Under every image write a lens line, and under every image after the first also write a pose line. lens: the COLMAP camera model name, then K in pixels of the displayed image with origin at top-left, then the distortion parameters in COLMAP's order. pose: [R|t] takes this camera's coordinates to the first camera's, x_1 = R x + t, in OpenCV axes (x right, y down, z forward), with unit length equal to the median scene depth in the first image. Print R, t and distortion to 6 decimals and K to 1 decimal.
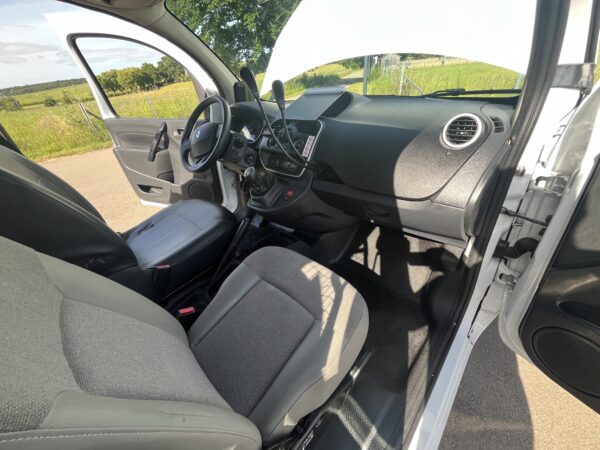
lens RADIAL K [[242.4, 0, 301.2], [0, 242.4, 222.7], [0, 0, 1]] dist [-0.006510, -0.000063]
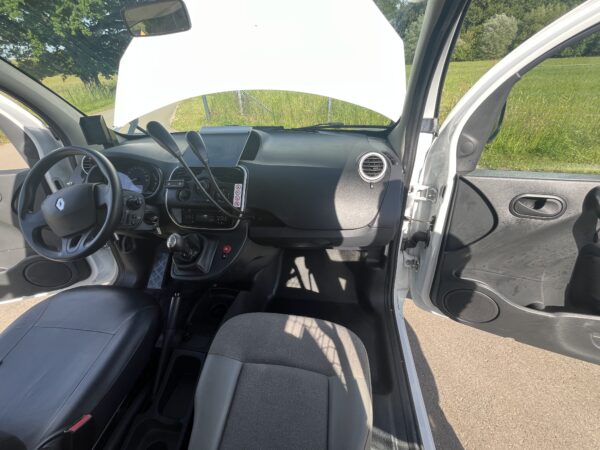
lens RADIAL K [[242.4, 0, 298.6], [0, 242.4, 221.8], [0, 0, 1]] dist [-0.006510, -0.000063]
pose [[0.828605, -0.256125, 0.497808, -0.251263], [0.268796, 0.962023, 0.047554, -0.194489], [-0.491083, 0.094405, 0.865982, 0.100515]]
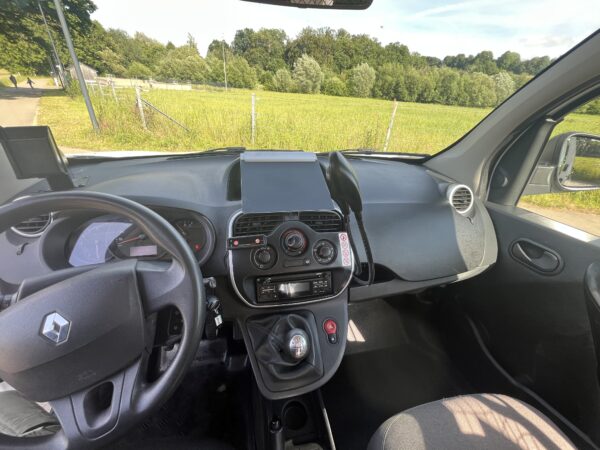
lens RADIAL K [[242.4, 0, 301.2], [0, 242.4, 223.4], [0, 0, 1]] dist [-0.006510, -0.000063]
pose [[0.553420, -0.281451, 0.783908, -0.586563], [0.331813, 0.937767, 0.102439, -0.544709], [-0.763954, 0.203419, 0.612368, 0.809153]]
